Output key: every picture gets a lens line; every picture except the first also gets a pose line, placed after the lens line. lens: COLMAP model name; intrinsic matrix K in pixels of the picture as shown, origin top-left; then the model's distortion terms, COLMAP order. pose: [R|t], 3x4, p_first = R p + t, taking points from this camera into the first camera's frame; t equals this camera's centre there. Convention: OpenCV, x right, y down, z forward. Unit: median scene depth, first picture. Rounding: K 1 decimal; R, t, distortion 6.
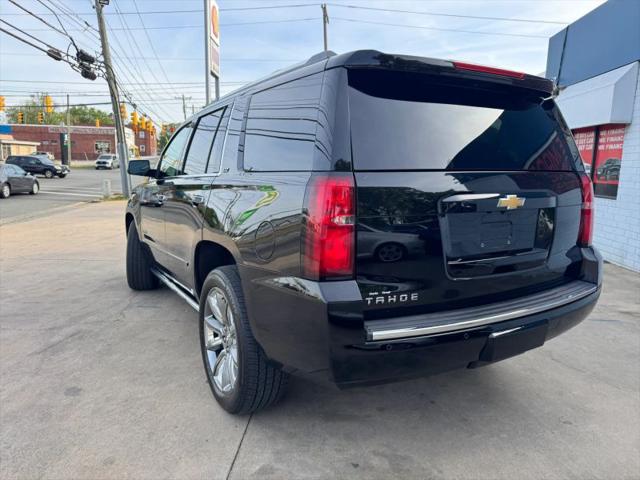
lens RADIAL K [[461.7, 0, 317.0], [0, 461.7, 241.4], [0, 0, 1]] dist [-0.001646, -0.001161]
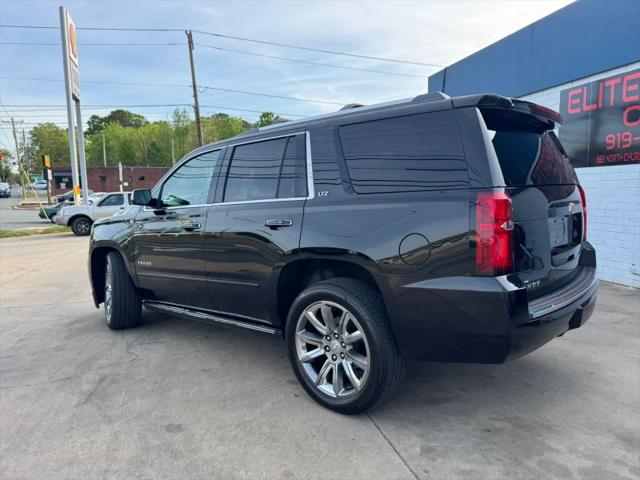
lens RADIAL K [[459.8, 0, 320.0], [0, 459.8, 240.0], [0, 0, 1]] dist [0.063327, -0.080156]
pose [[0.948290, -0.067352, 0.310177, -0.189236], [0.084666, 0.995495, -0.042683, 0.000607], [-0.305905, 0.066737, 0.949720, -0.014949]]
